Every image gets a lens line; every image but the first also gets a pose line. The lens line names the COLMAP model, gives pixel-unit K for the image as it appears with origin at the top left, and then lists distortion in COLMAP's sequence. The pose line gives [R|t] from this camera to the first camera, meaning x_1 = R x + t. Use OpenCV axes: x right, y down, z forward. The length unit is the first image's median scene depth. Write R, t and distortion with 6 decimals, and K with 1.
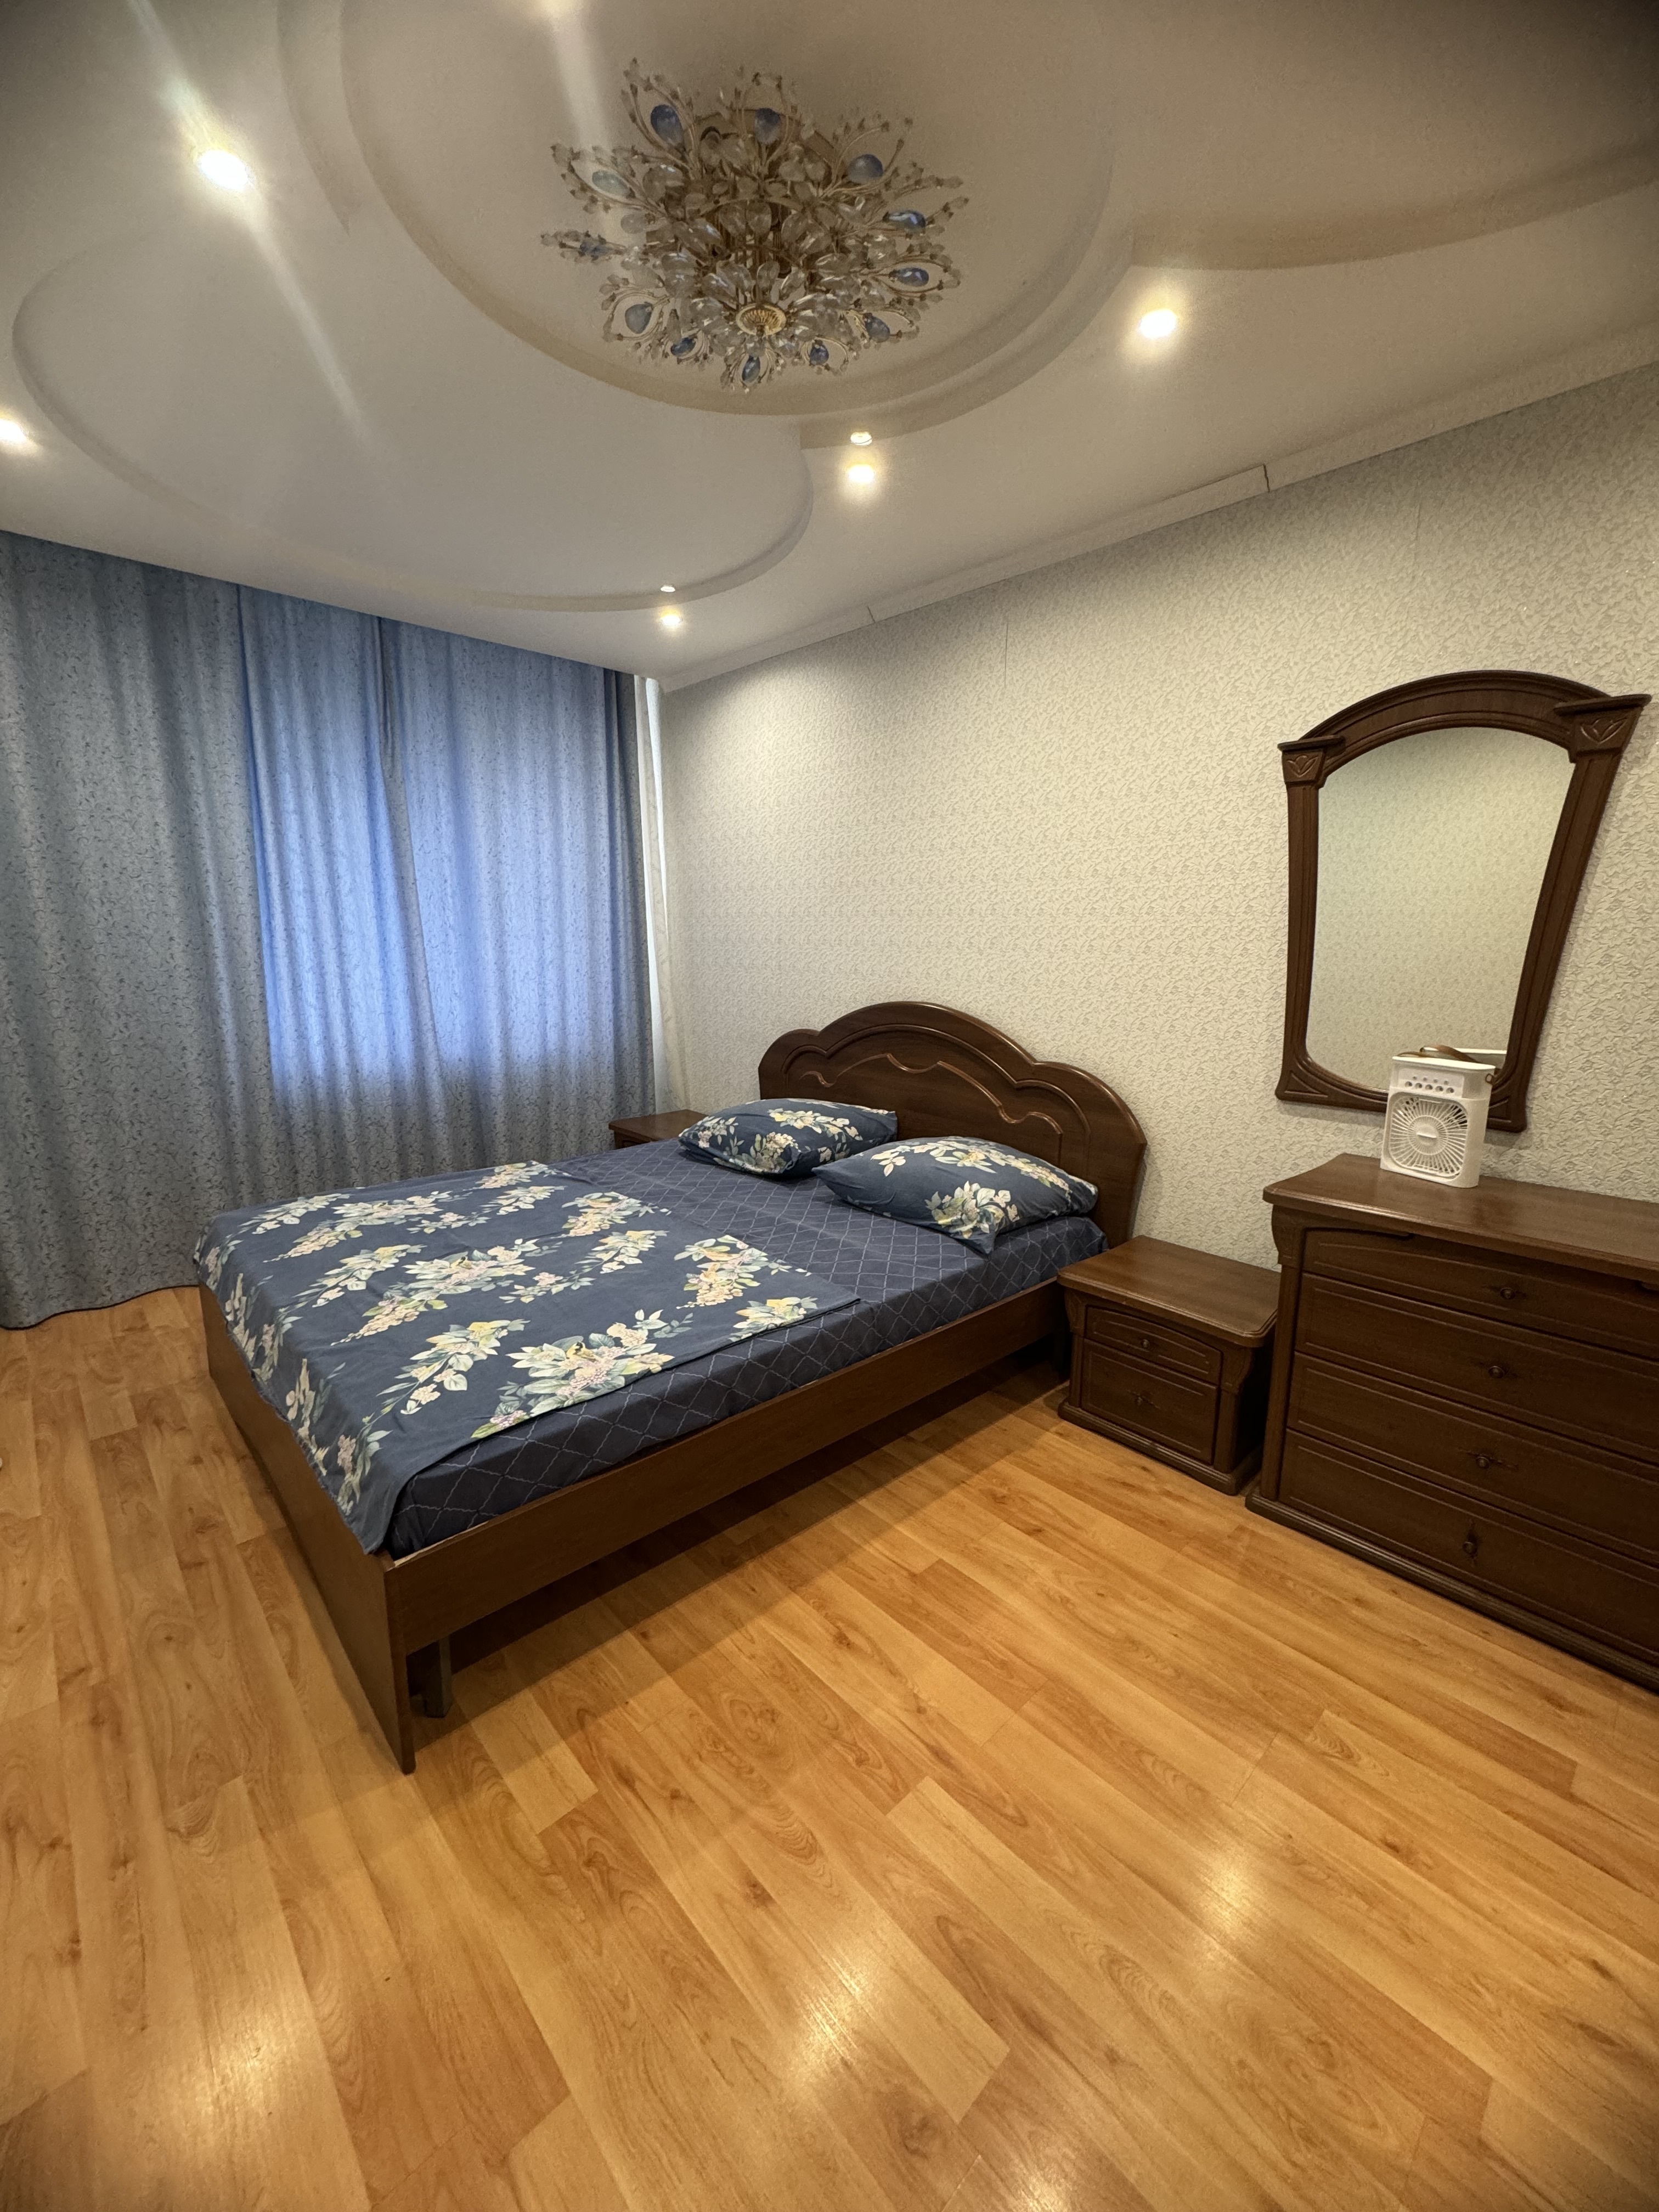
lens RADIAL K [[882.6, 0, 835.1], [0, 882.6, 1106.7], [0, 0, 1]] dist [-0.001158, 0.000481]
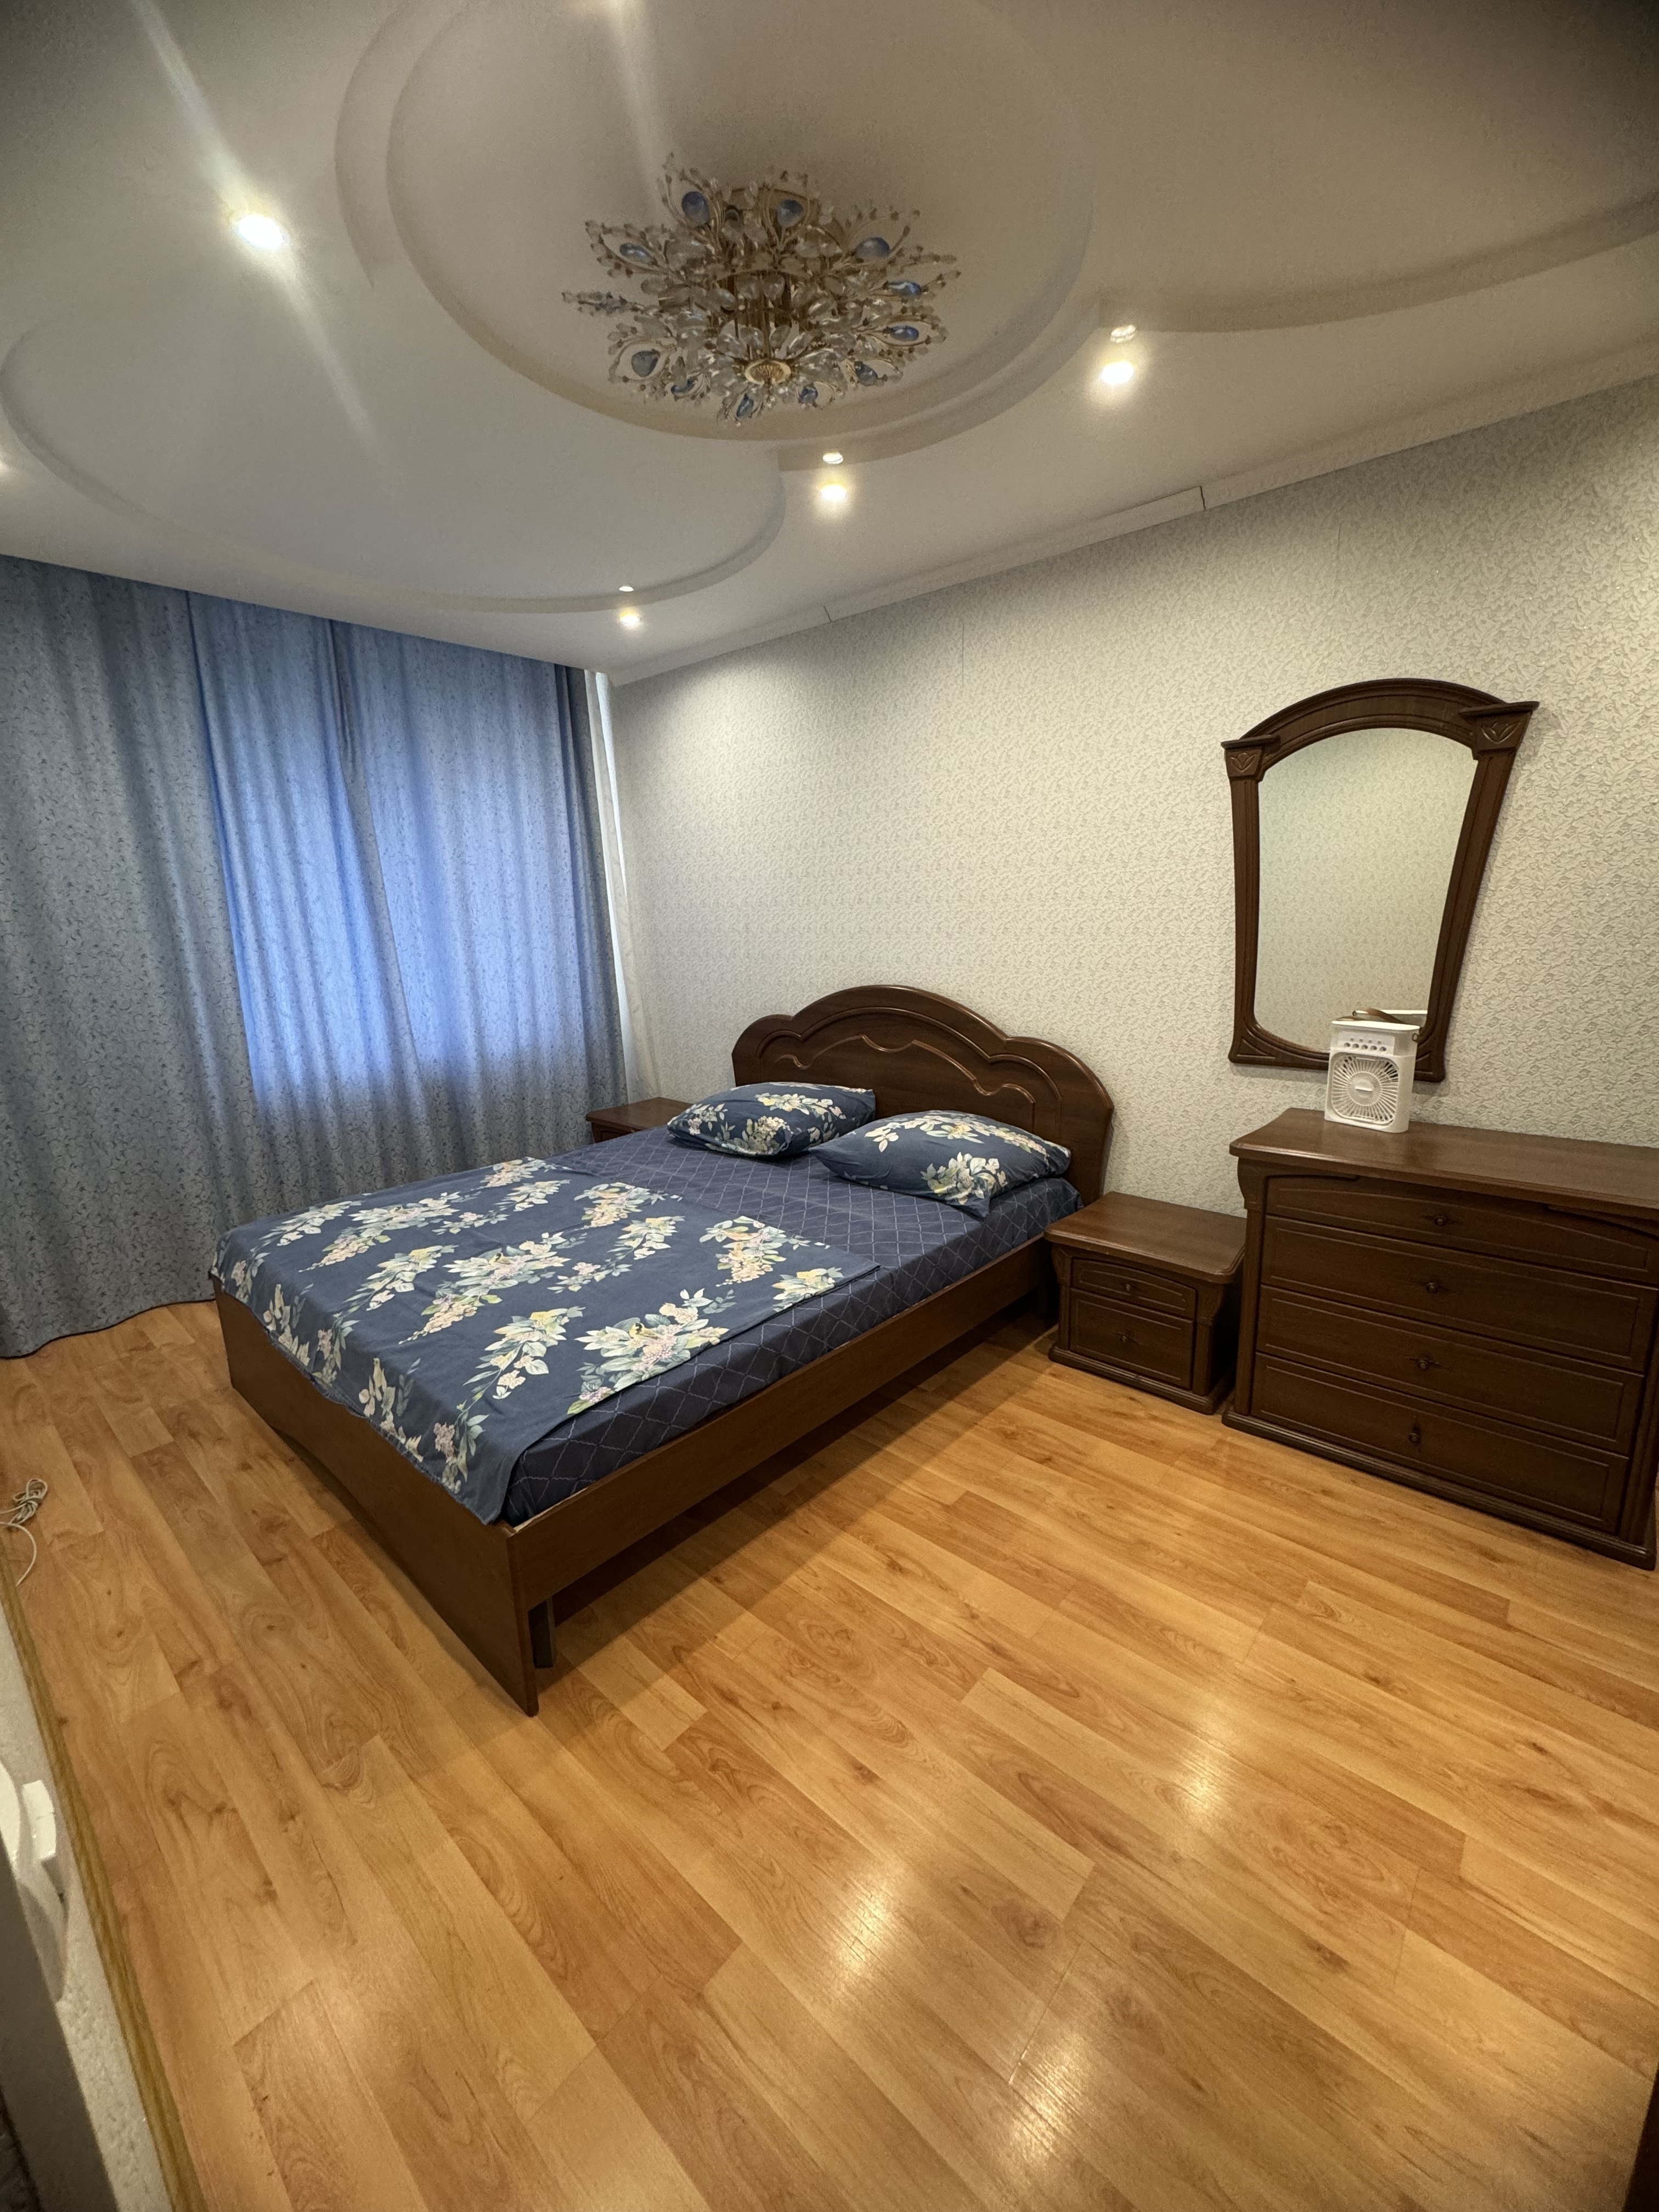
lens RADIAL K [[882.6, 0, 835.1], [0, 882.6, 1106.7], [0, 0, 1]] dist [-0.001158, 0.000481]
pose [[0.995016, -0.056188, 0.082372, -0.123999], [0.053583, 0.998001, 0.033504, -0.022571], [-0.084090, -0.028923, 0.996038, -0.096261]]
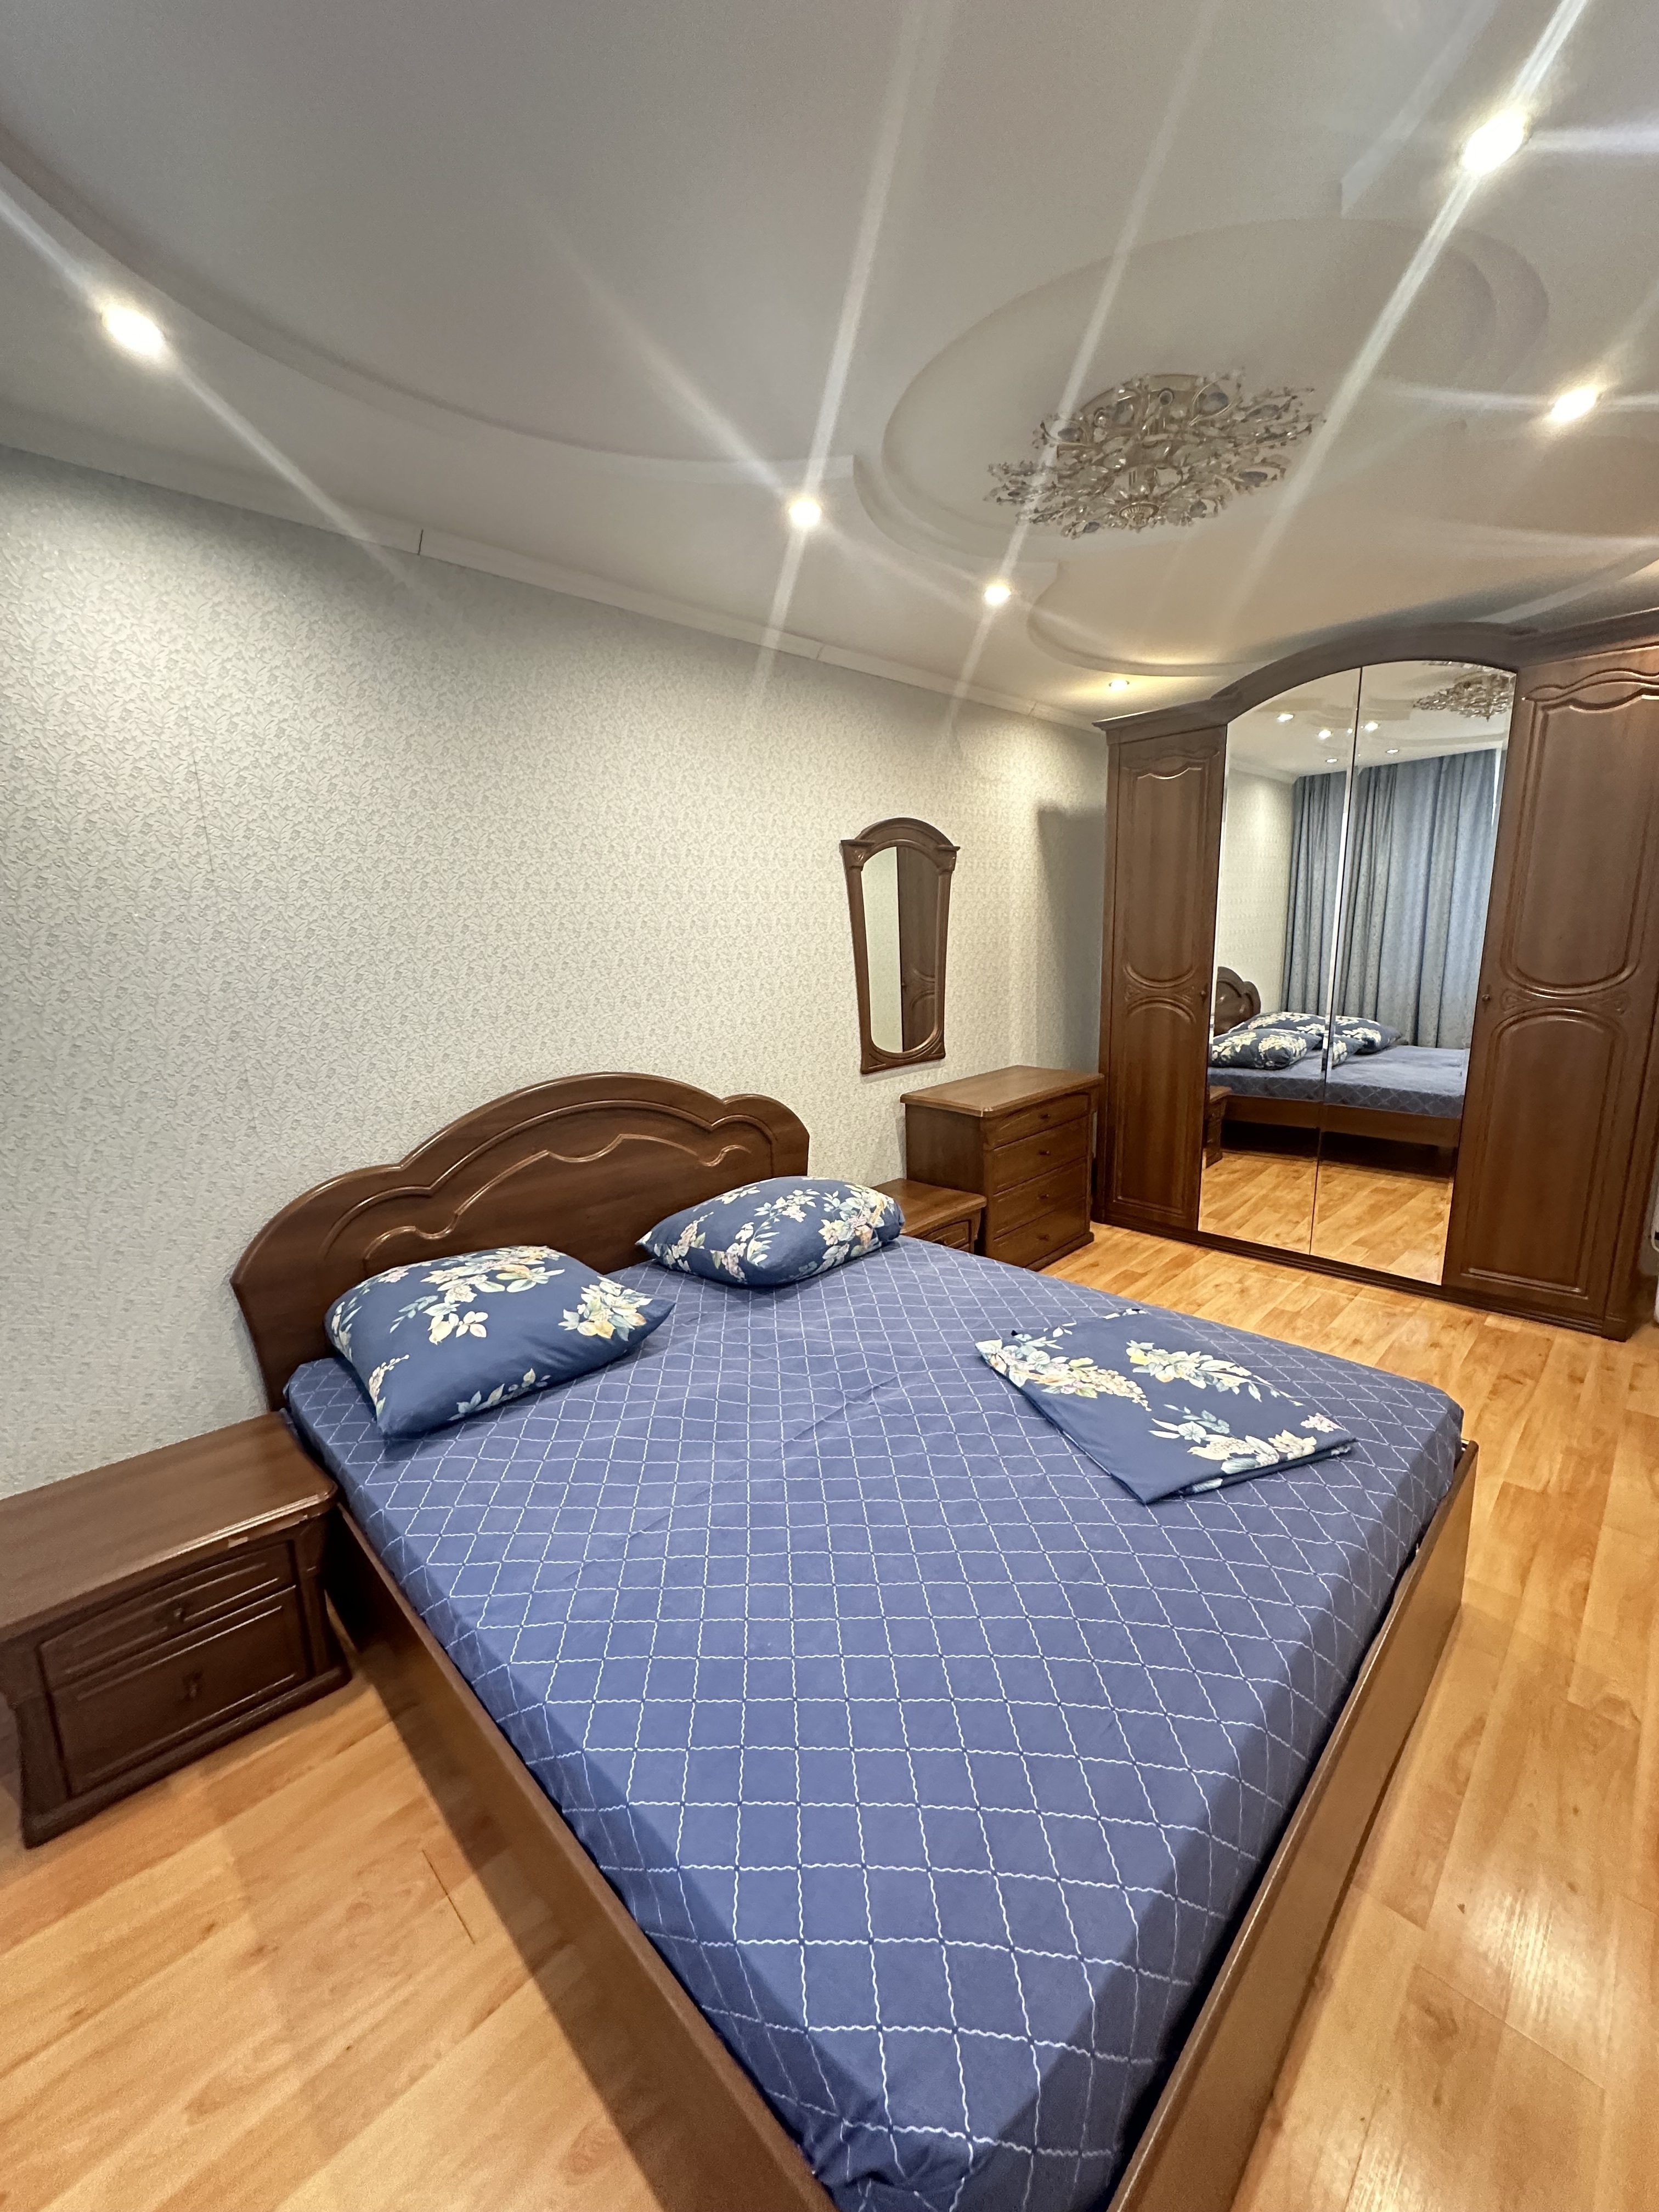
lens RADIAL K [[879.3, 0, 829.2], [0, 879.3, 1103.6], [0, 0, 1]] dist [-0.000088, 0.000764]
pose [[-0.034282, -0.202576, 0.978666, -1.319087], [0.228924, 0.951615, 0.204996, -0.382567], [-0.972840, 0.231068, 0.013751, 1.423911]]
